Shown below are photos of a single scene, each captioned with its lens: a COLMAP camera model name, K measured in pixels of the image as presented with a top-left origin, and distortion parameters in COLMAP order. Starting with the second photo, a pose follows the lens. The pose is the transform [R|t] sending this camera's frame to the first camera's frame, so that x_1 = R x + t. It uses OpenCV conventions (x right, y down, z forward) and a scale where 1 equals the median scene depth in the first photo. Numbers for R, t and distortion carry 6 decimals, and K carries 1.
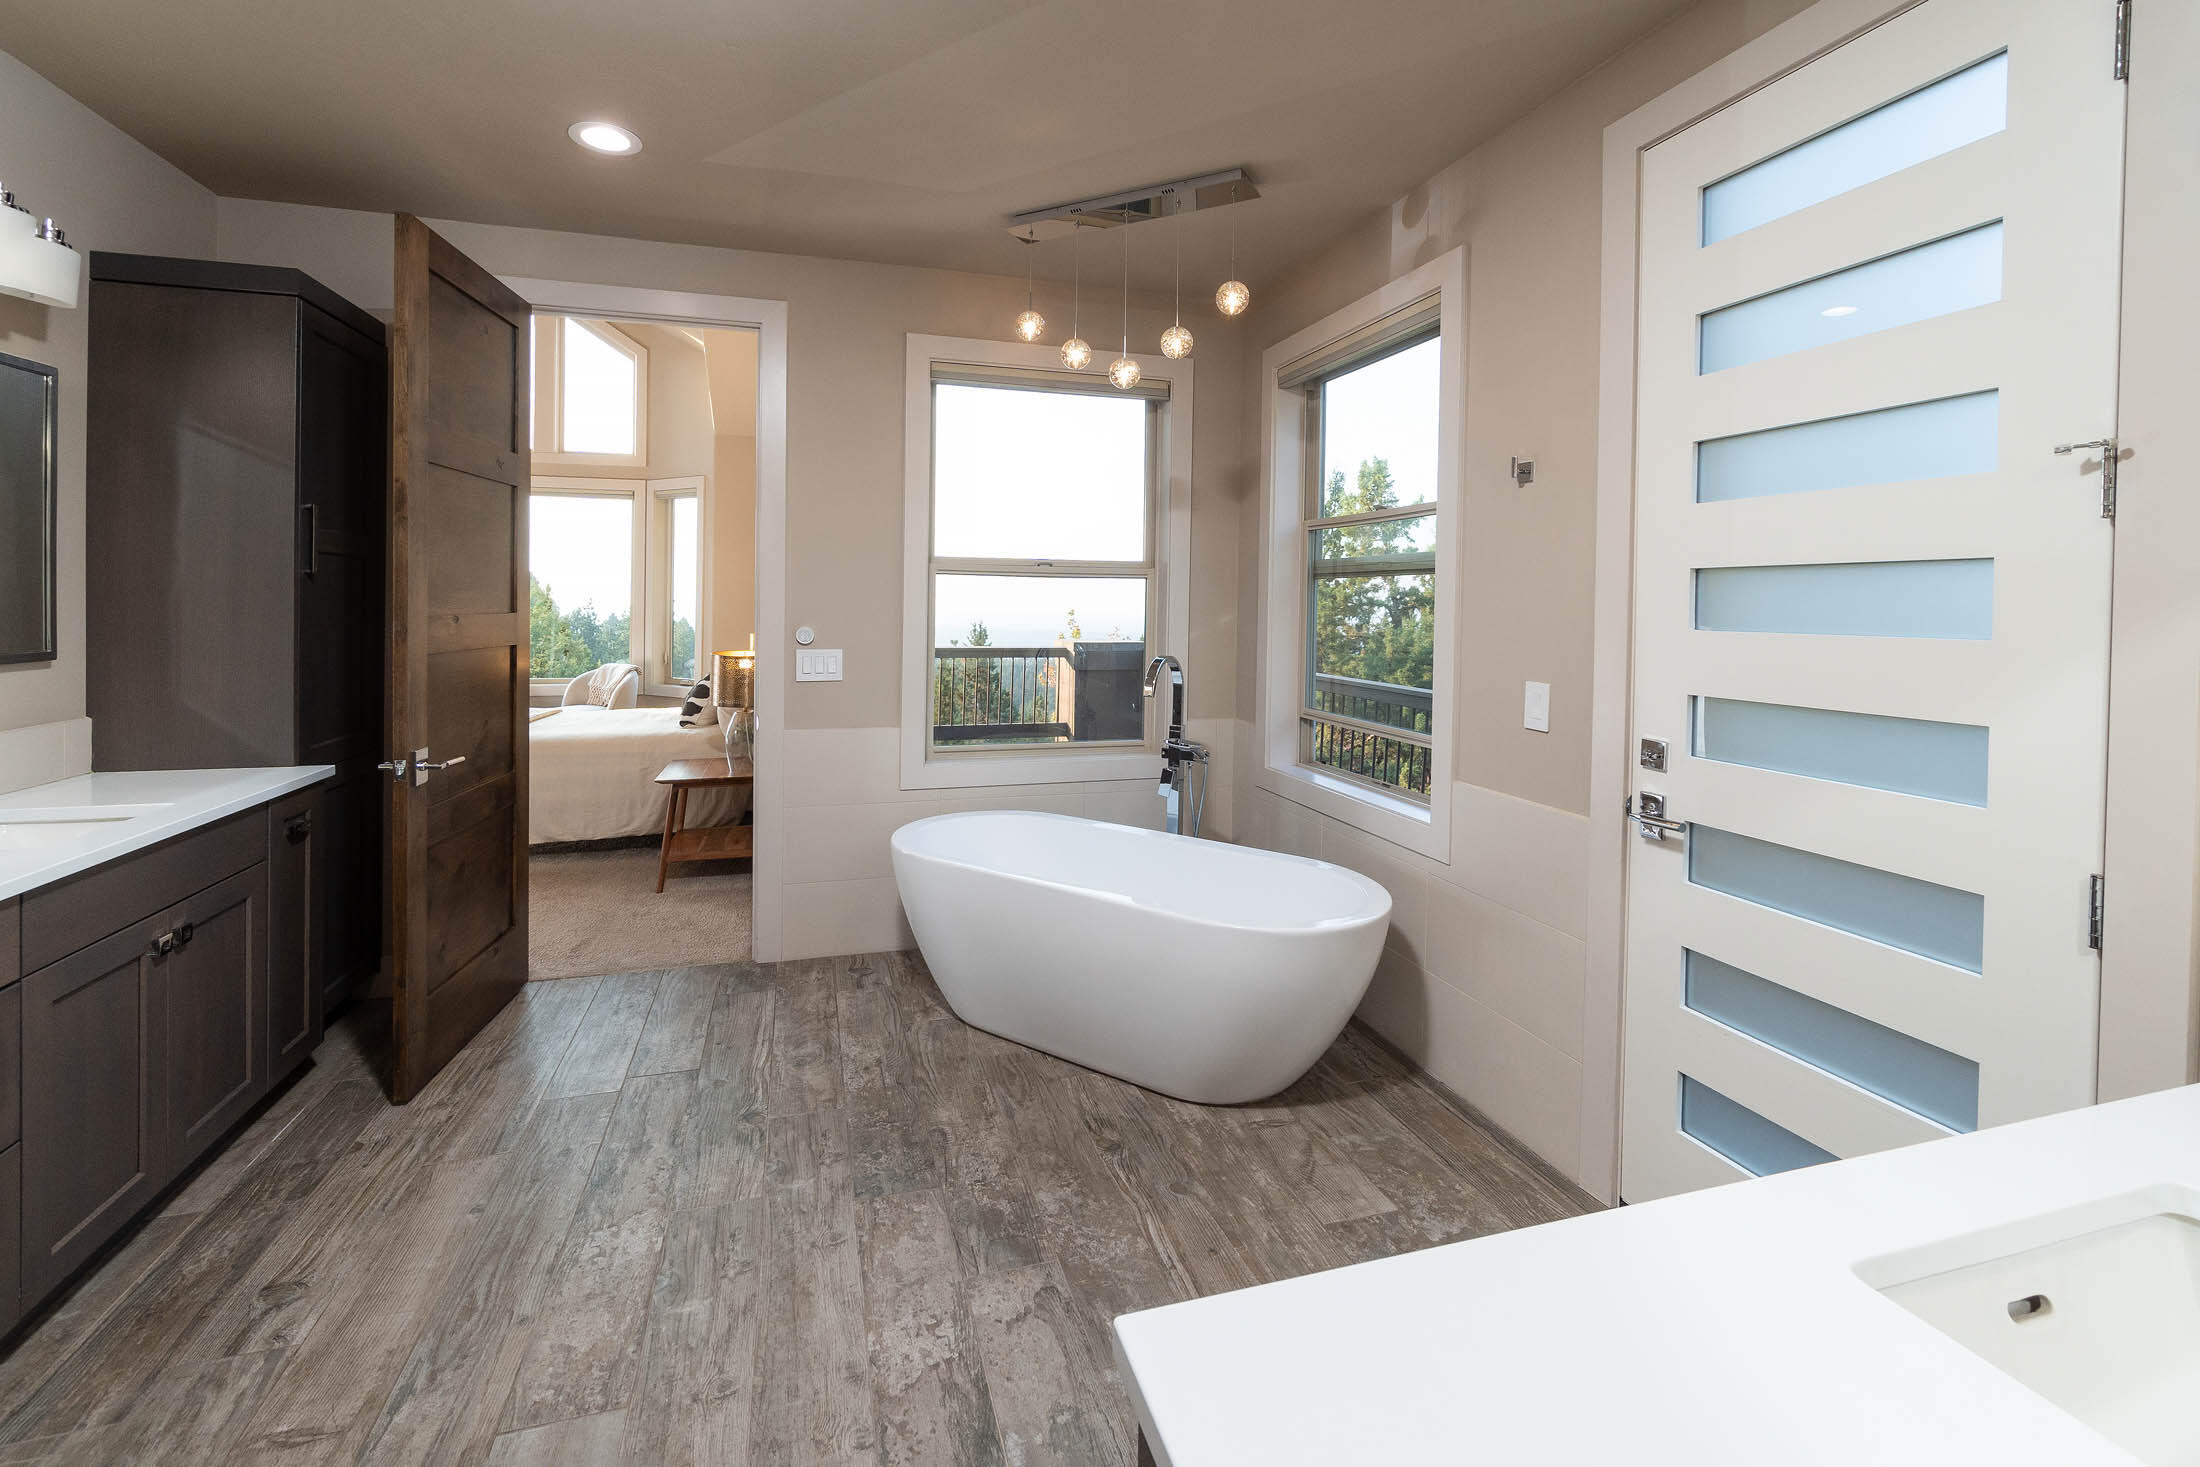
lens RADIAL K [[940.3, 0, 1108.5], [0, 940.3, 721.0], [0, 0, 1]] dist [-0.002400, -0.000062]
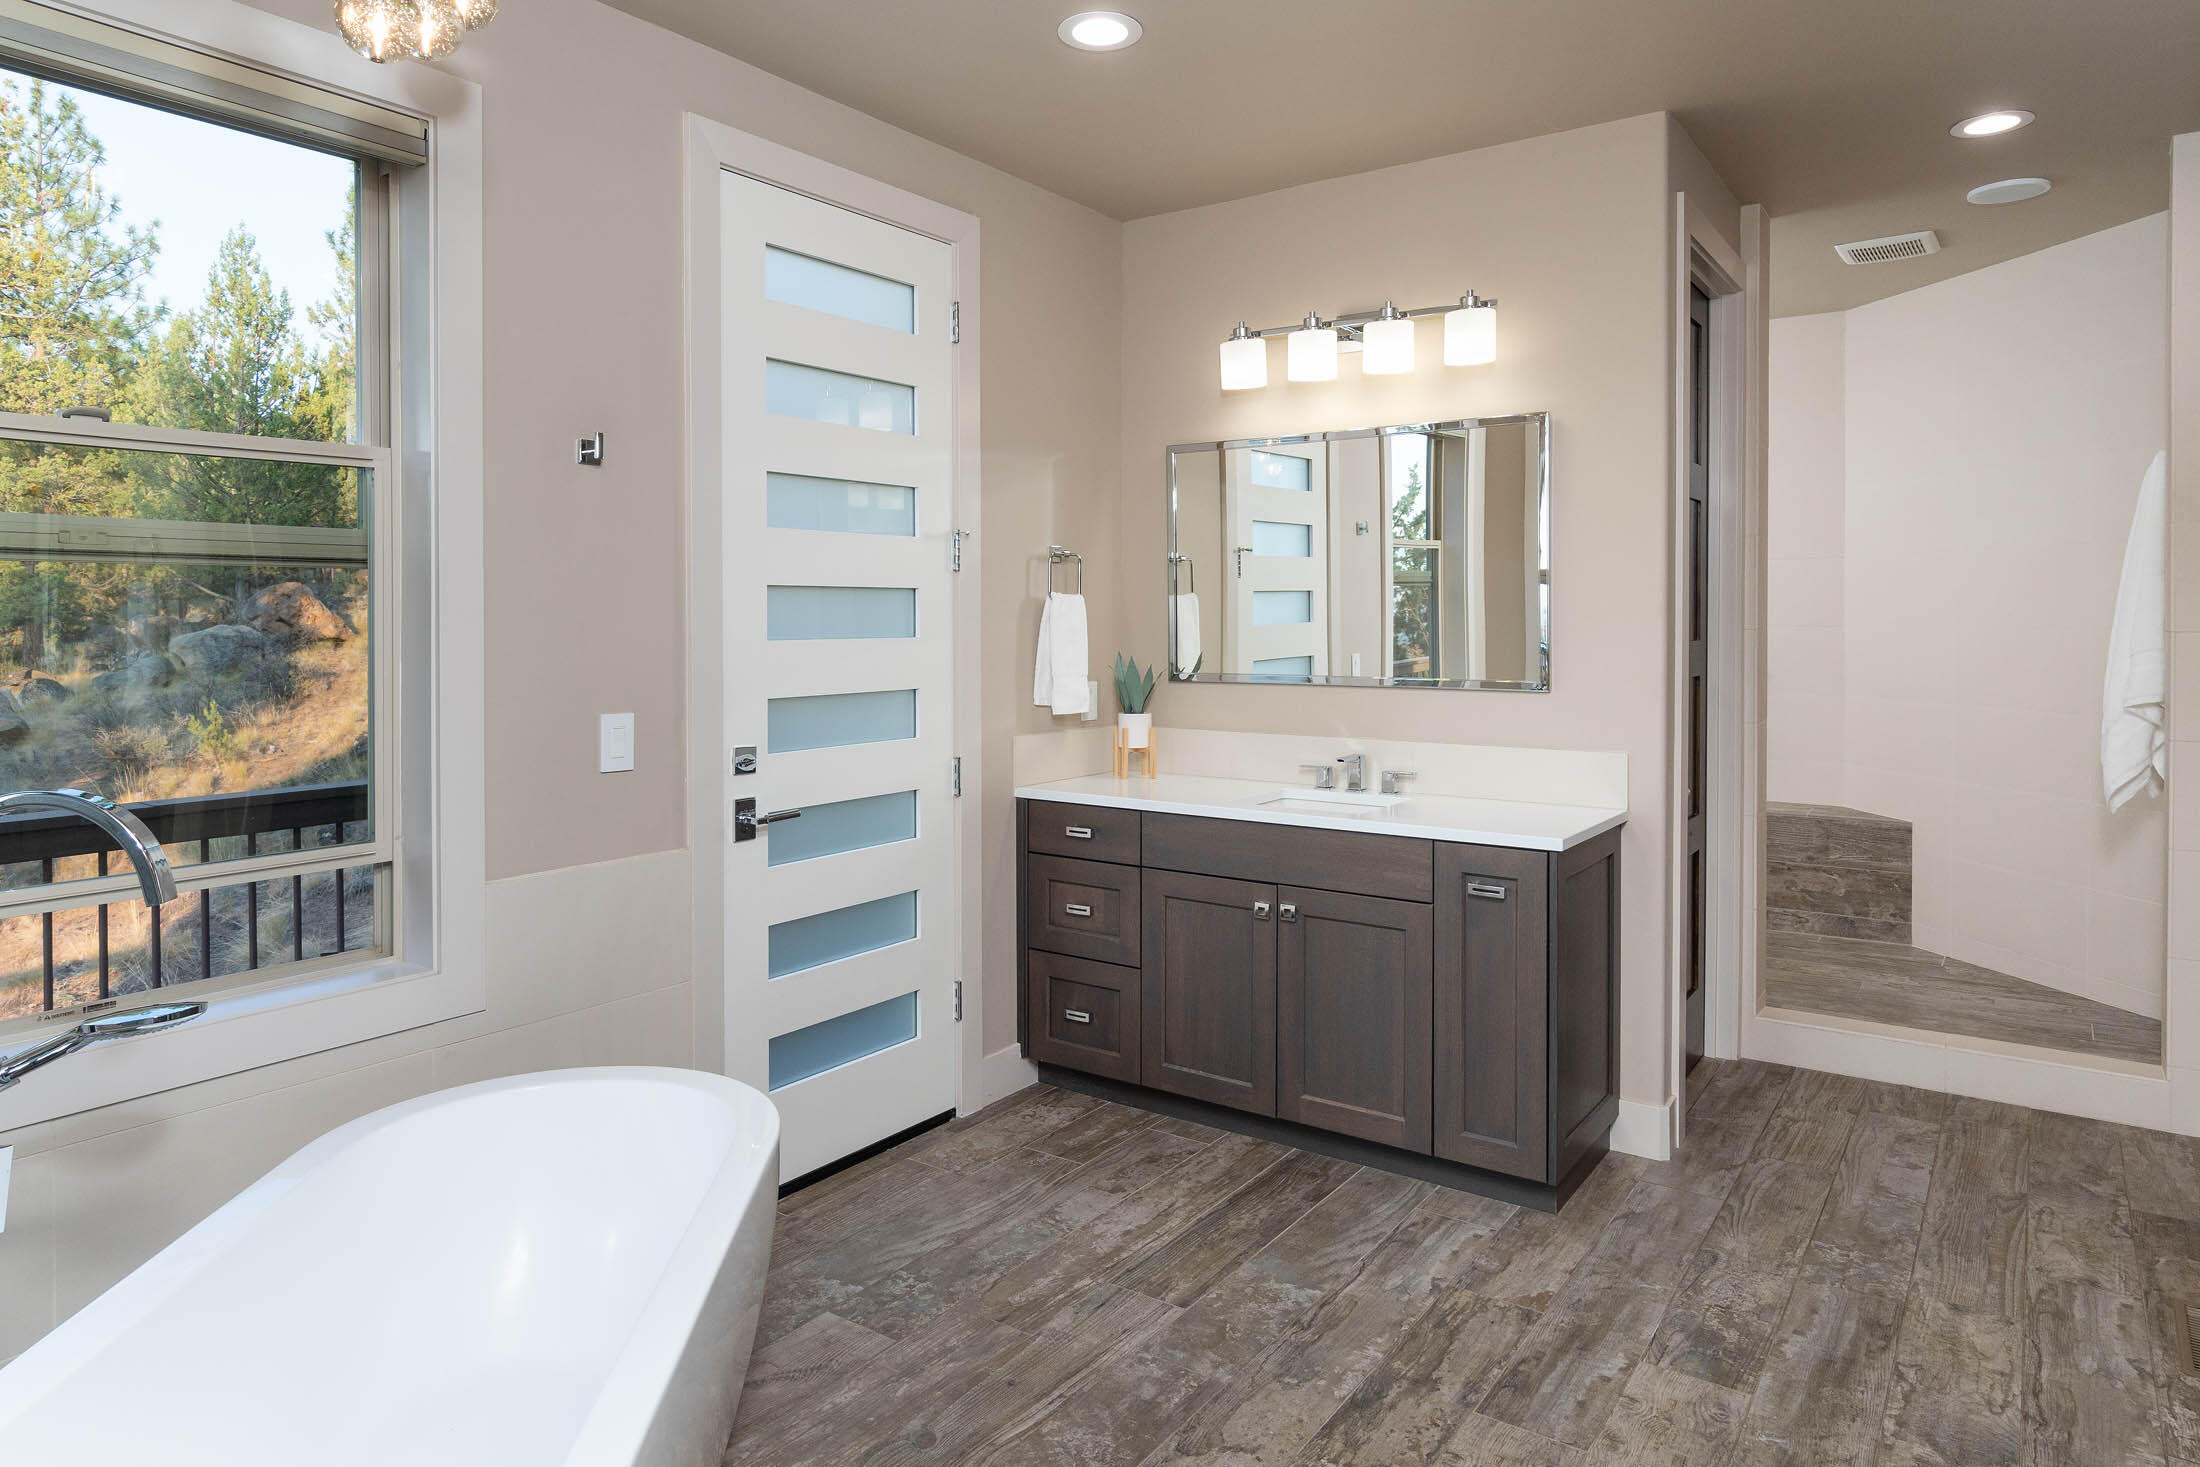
lens RADIAL K [[1366.8, 0, 1100.0], [0, 1366.8, 733.5], [0, 0, 1]] dist [-0.003057, -0.000820]
pose [[-0.610065, -0.079311, 0.788372, -0.889532], [0.093436, 0.980835, 0.170977, -0.223460], [-0.786823, 0.177970, -0.590963, 1.603162]]
